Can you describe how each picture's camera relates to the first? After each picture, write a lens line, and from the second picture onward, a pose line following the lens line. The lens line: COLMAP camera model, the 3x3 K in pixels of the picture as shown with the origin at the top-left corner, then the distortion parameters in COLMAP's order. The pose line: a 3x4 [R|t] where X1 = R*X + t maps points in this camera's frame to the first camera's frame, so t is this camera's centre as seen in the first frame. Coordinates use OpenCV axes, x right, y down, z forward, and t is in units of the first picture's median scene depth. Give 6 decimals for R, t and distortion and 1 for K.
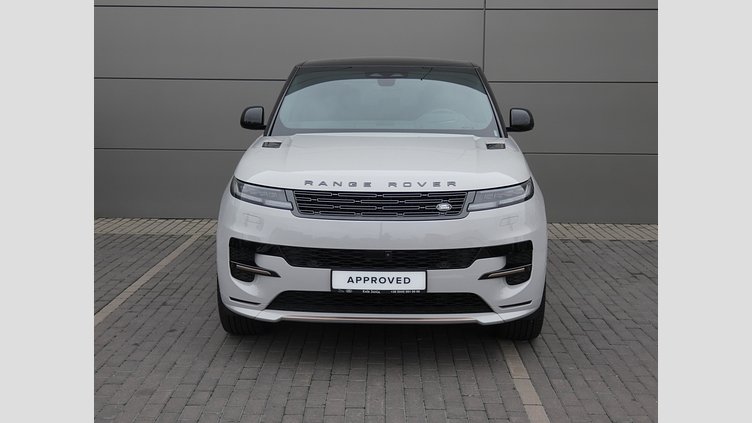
lens RADIAL K [[1263.0, 0, 377.2], [0, 1263.0, 208.1], [0, 0, 1]] dist [0.068213, 0.000000]
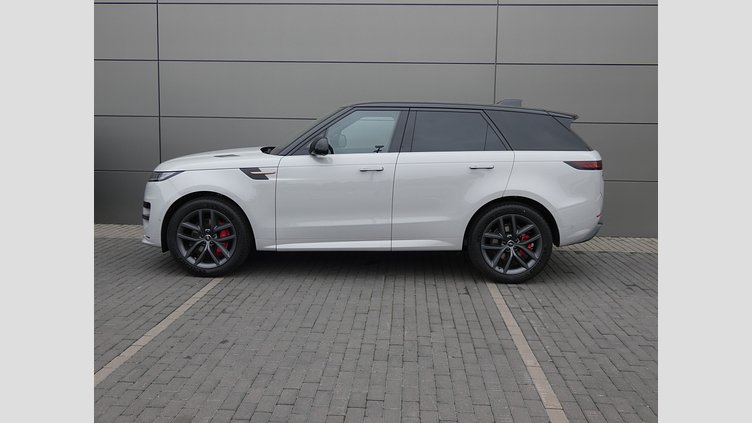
lens RADIAL K [[773.1, 0, 376.3], [0, 773.1, 209.6], [0, 0, 1]] dist [0.014510, 0.000000]
pose [[0.999373, 0.012003, -0.033319, -0.008735], [-0.011762, 0.999903, 0.007439, -0.025009], [0.033405, -0.007043, 0.999417, 0.334086]]
